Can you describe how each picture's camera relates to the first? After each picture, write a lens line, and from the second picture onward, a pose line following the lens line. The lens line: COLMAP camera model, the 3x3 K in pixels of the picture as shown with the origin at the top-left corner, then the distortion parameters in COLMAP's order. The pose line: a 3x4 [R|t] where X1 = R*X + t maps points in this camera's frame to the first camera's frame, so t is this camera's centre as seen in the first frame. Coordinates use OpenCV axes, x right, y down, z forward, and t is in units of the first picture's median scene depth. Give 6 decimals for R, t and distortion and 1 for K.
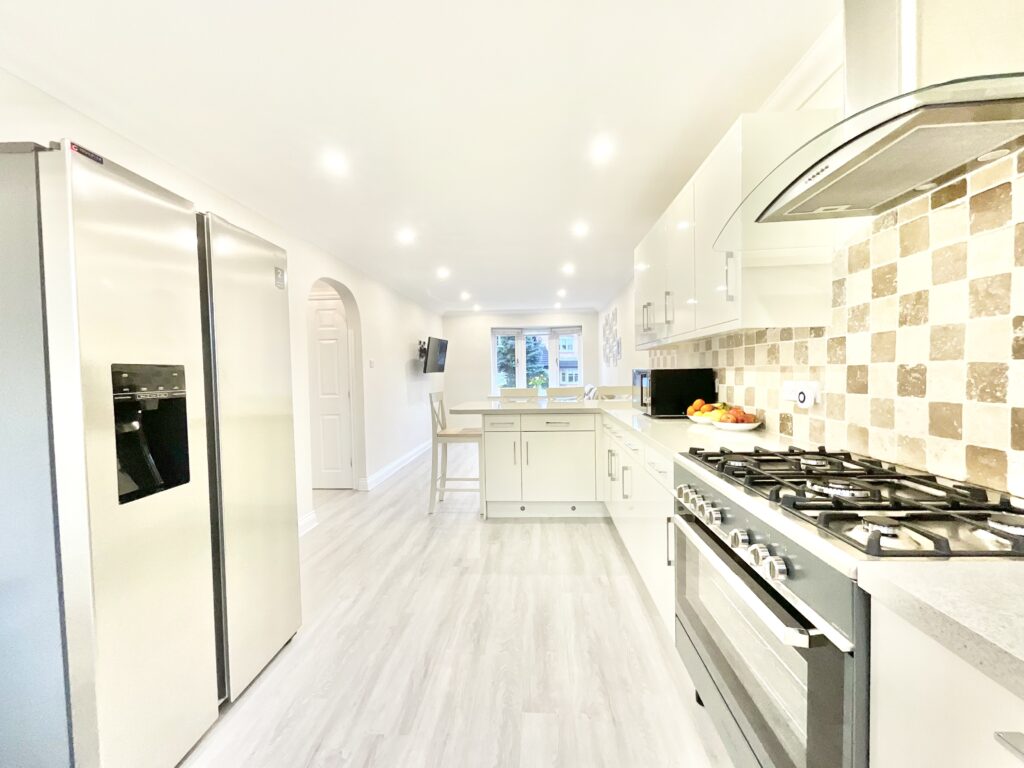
lens RADIAL K [[419.5, 0, 509.3], [0, 419.5, 385.5], [0, 0, 1]] dist [0.009702, -0.000520]
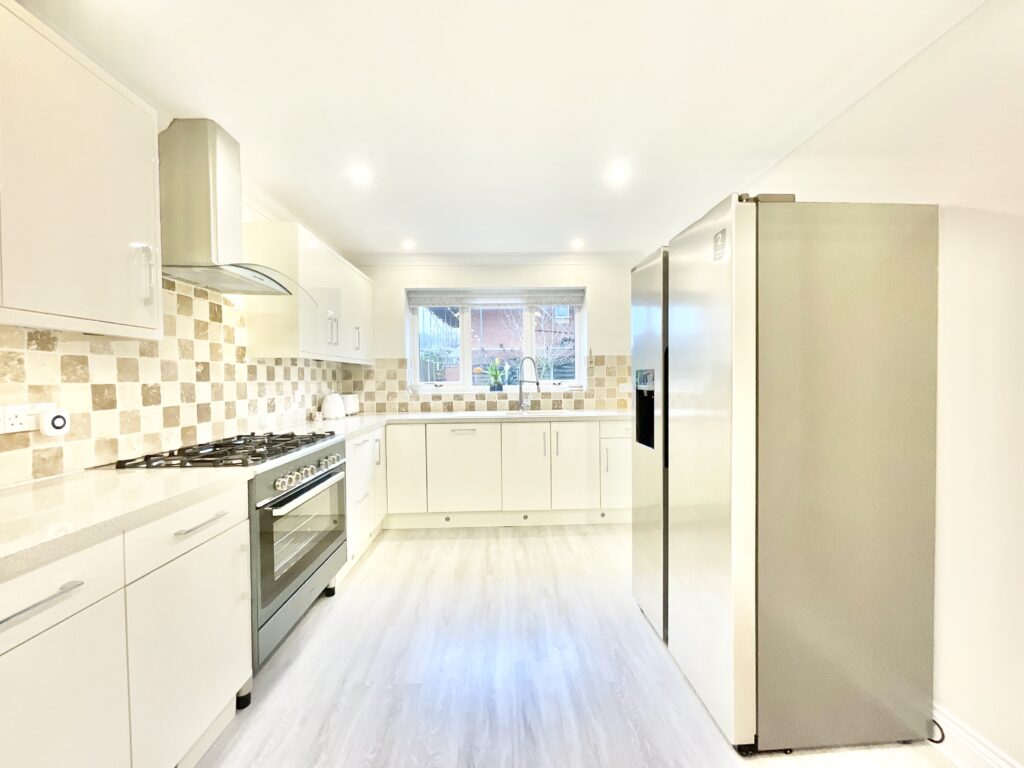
lens RADIAL K [[419.5, 0, 516.7], [0, 419.5, 385.2], [0, 0, 1]] dist [0.009702, -0.000520]
pose [[-0.993820, 0.032923, -0.106005, -0.147645], [0.027709, 0.998350, 0.050287, -0.079598], [0.107486, 0.047039, -0.993093, 2.479476]]
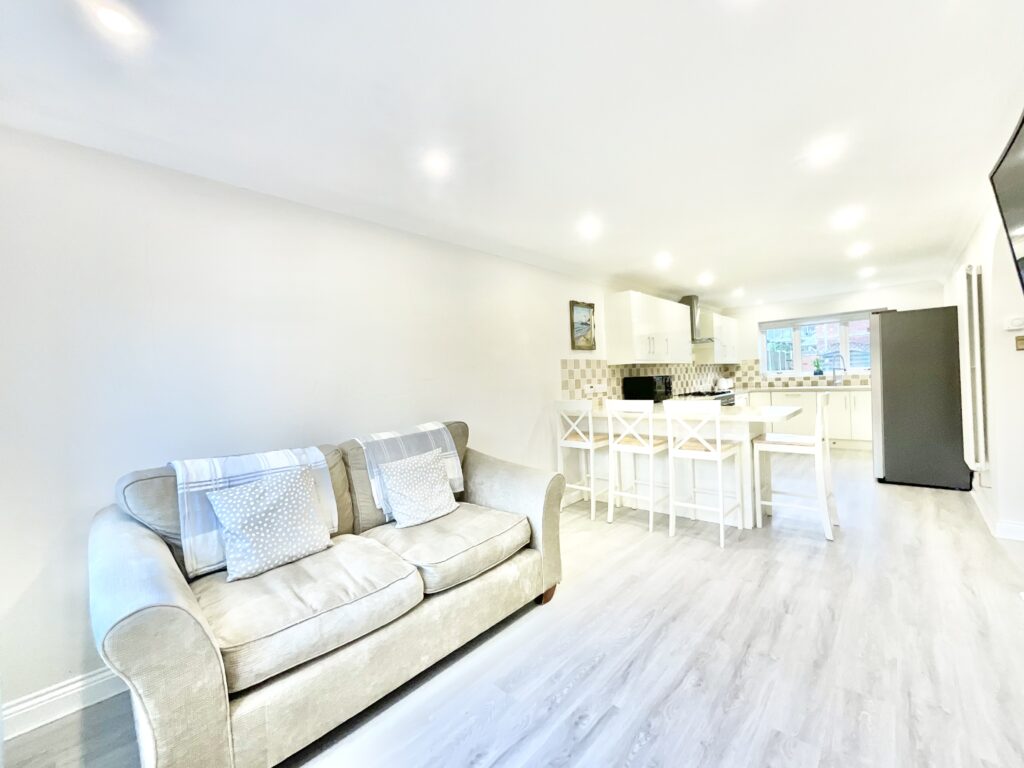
lens RADIAL K [[419.5, 0, 515.3], [0, 419.5, 385.6], [0, 0, 1]] dist [0.009702, -0.000520]
pose [[-0.782033, 0.045600, 0.621566, -0.650197], [0.080092, 0.996403, 0.027671, -0.209818], [-0.618069, 0.071422, -0.782873, 6.066183]]
